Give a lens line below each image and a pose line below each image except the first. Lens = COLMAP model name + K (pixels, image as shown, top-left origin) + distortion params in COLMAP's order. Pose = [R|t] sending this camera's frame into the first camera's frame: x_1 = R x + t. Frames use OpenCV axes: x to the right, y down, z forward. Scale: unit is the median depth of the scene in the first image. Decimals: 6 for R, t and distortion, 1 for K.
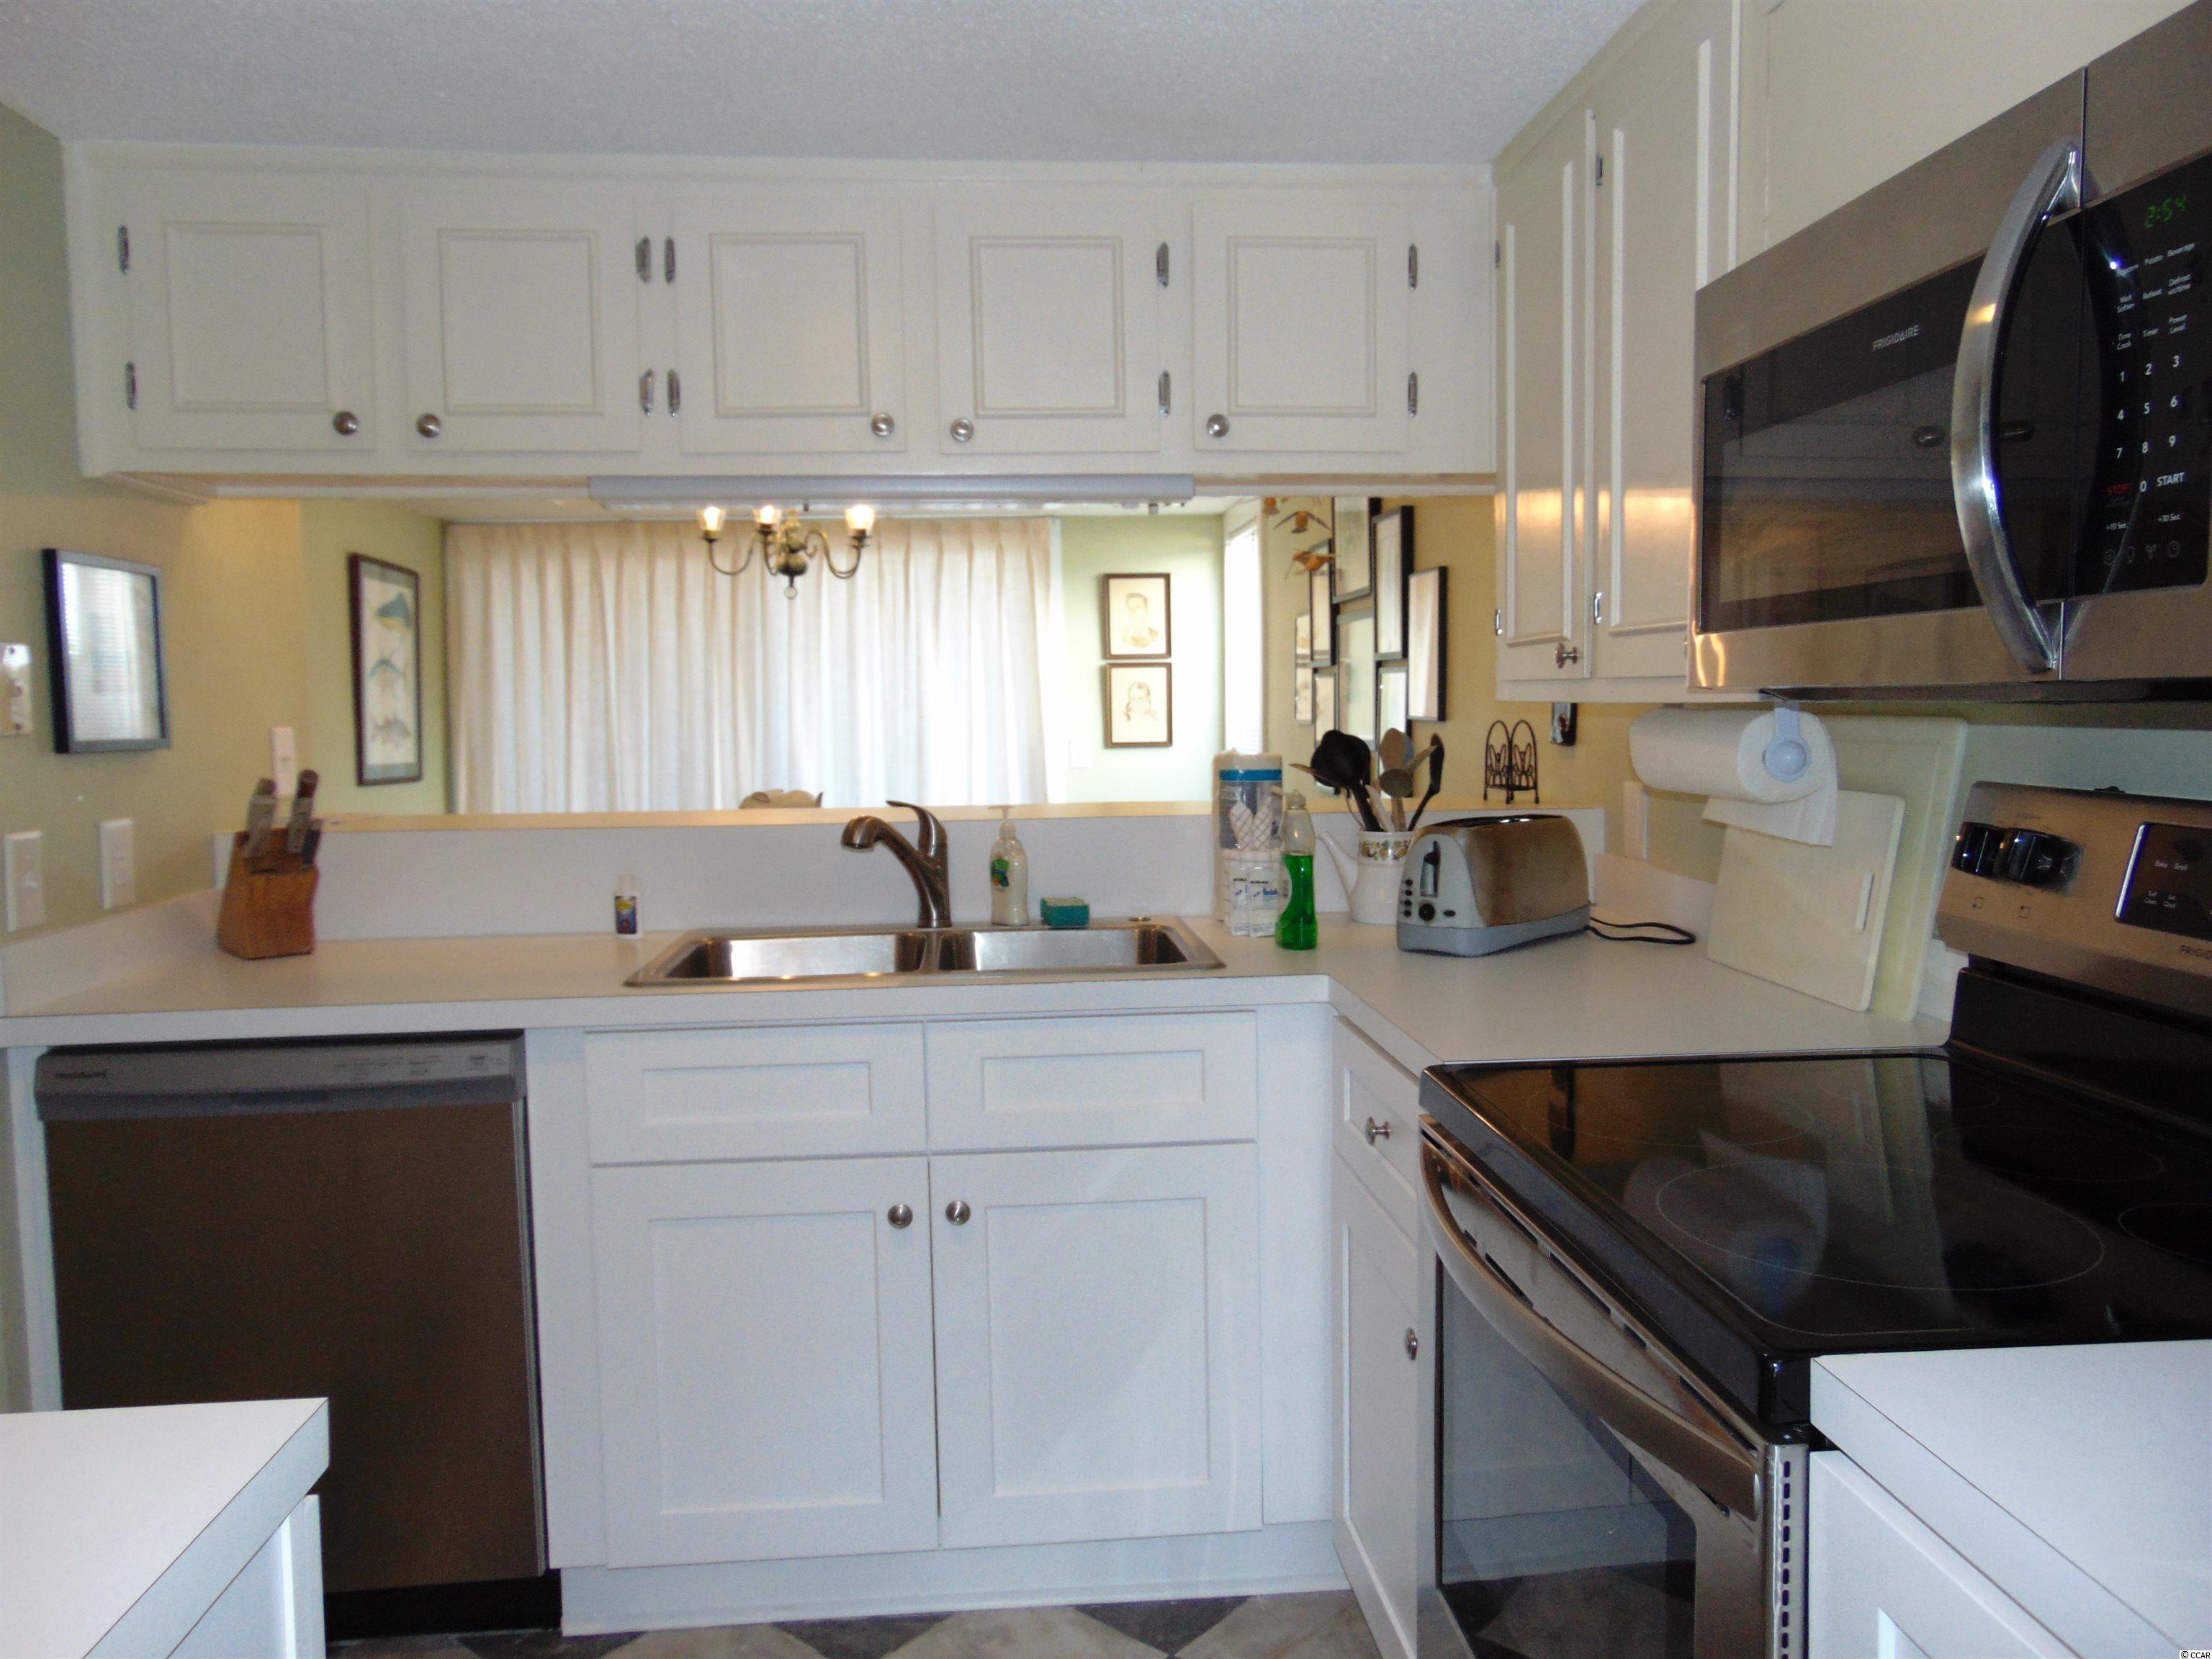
lens RADIAL K [[1644.6, 0, 1106.0], [0, 1644.6, 829.5], [0, 0, 1]] dist [-0.024668, 0.044322]
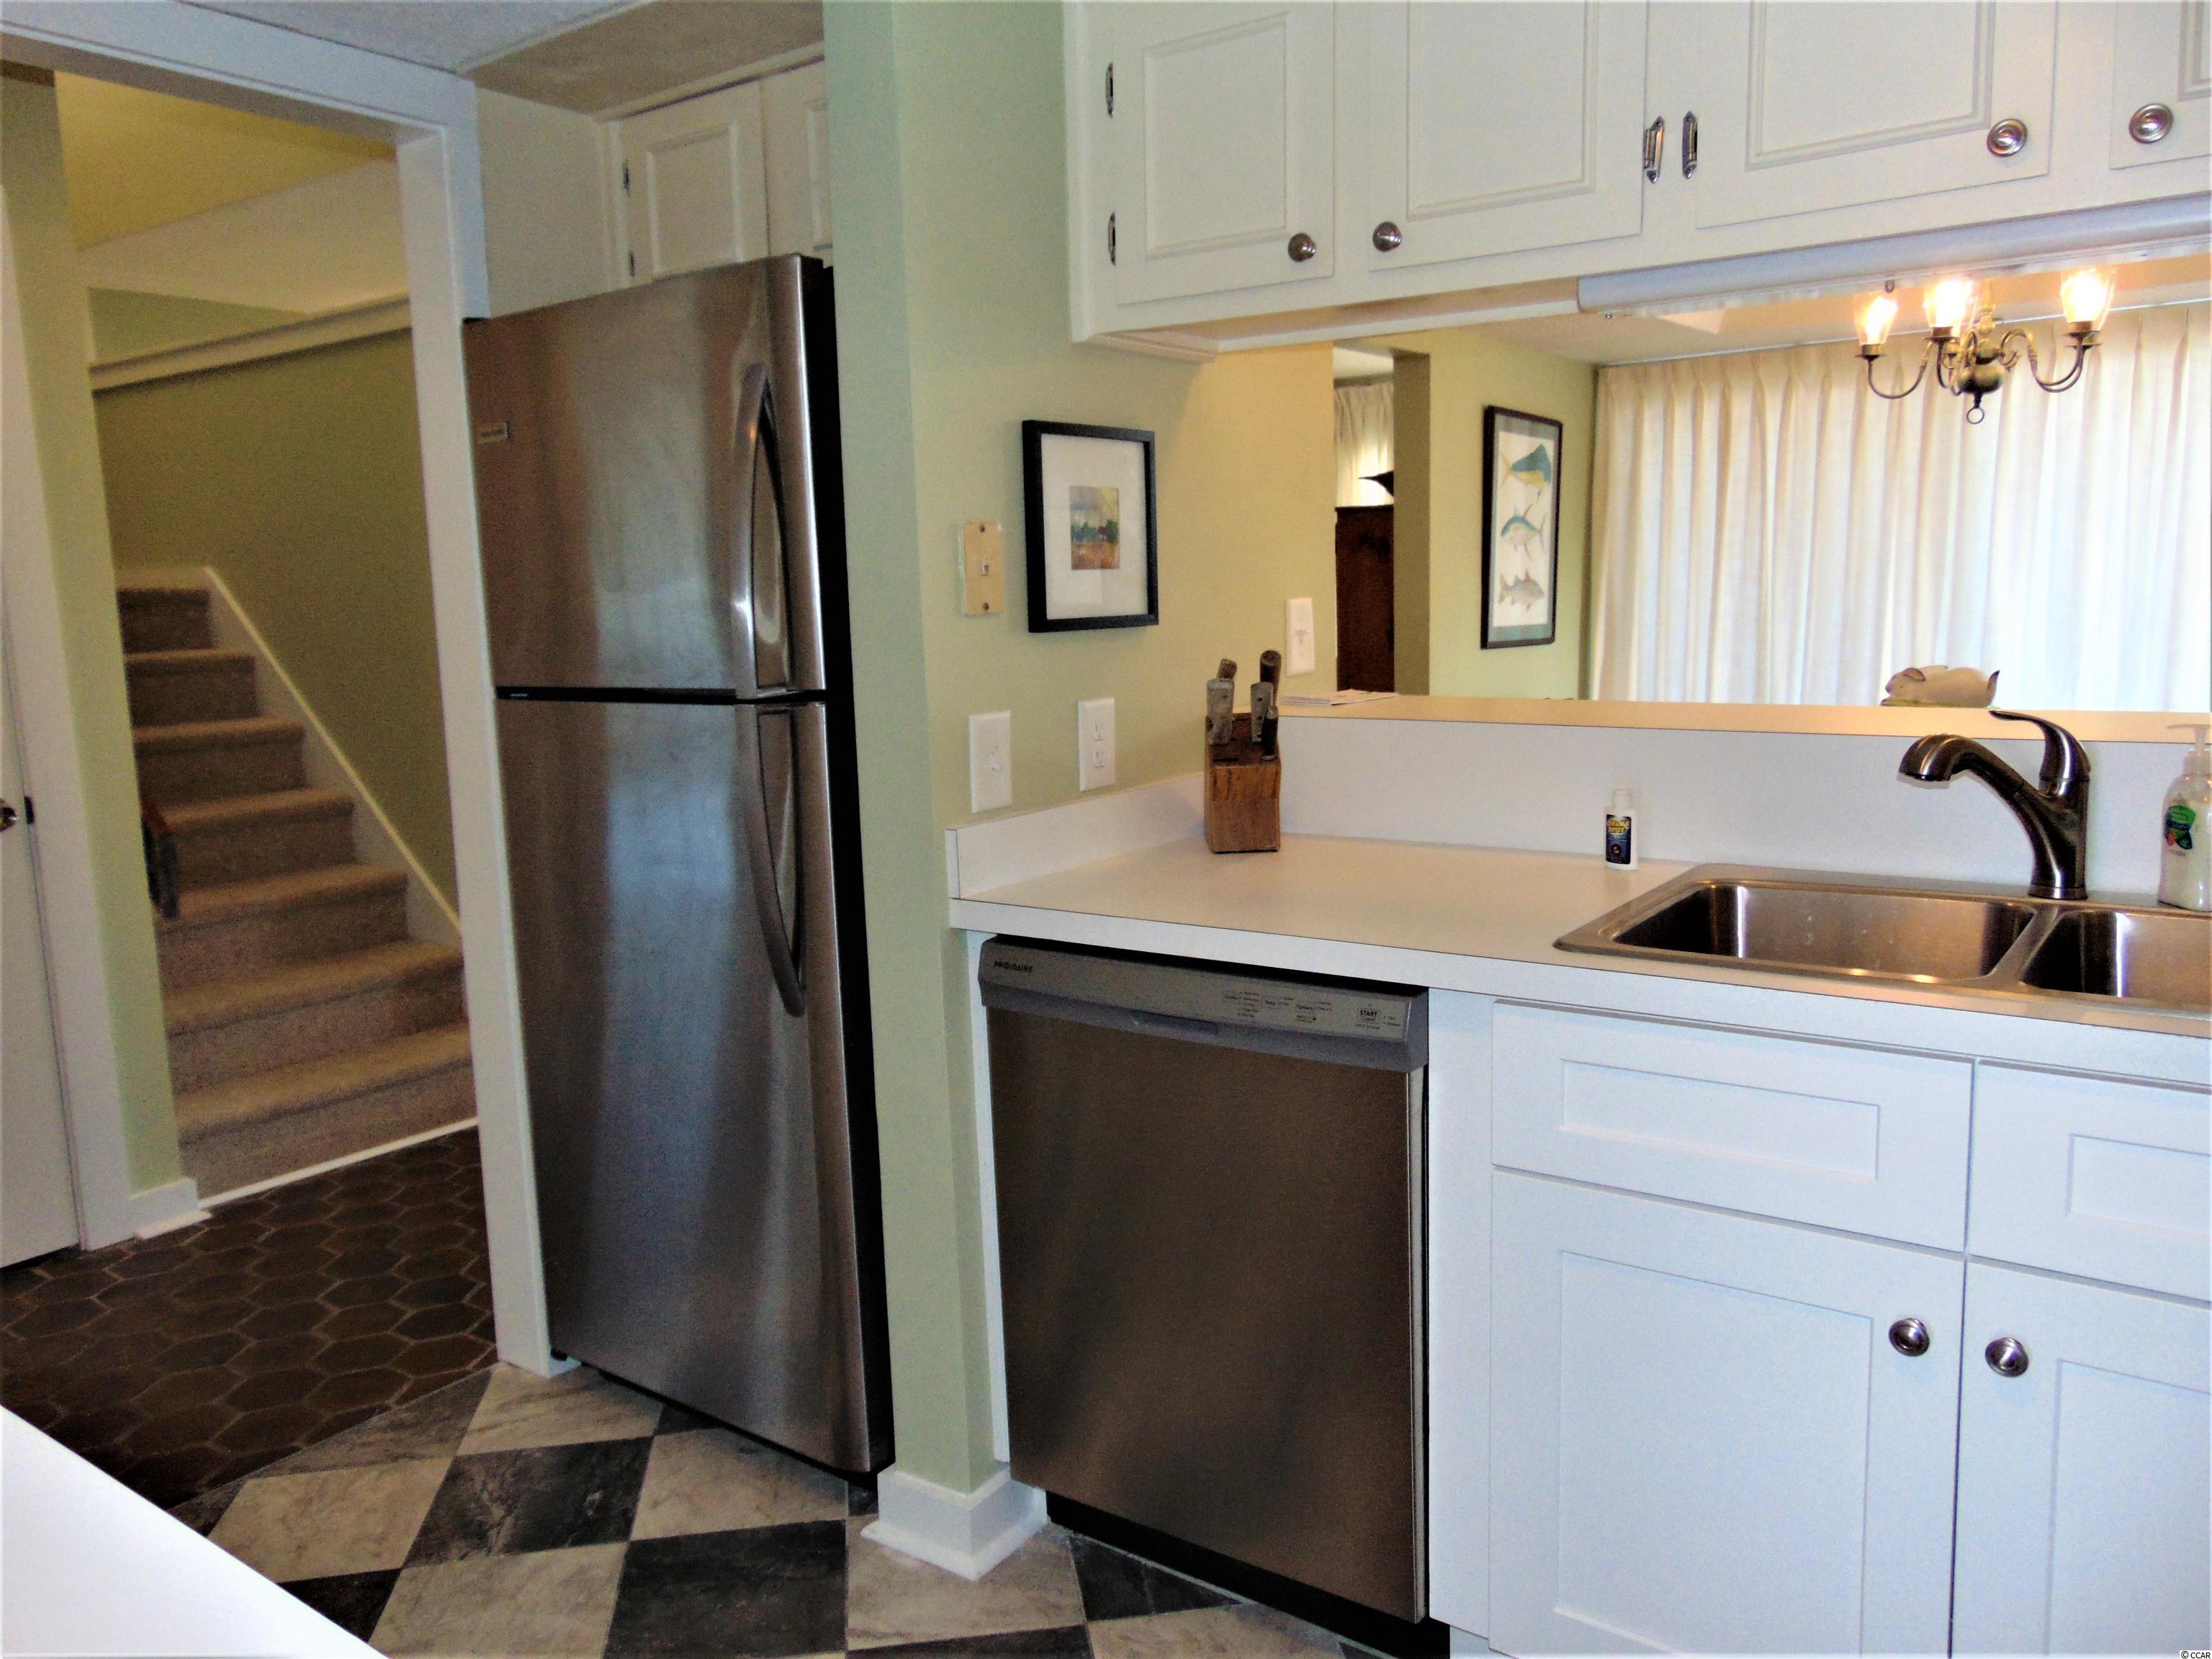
lens RADIAL K [[1644.6, 0, 1106.0], [0, 1644.6, 829.5], [0, 0, 1]] dist [-0.024668, 0.044322]
pose [[0.759911, 0.090147, -0.643746, 0.031591], [-0.031675, 0.994296, 0.101845, -0.025498], [0.649255, -0.057003, 0.758431, 0.227561]]
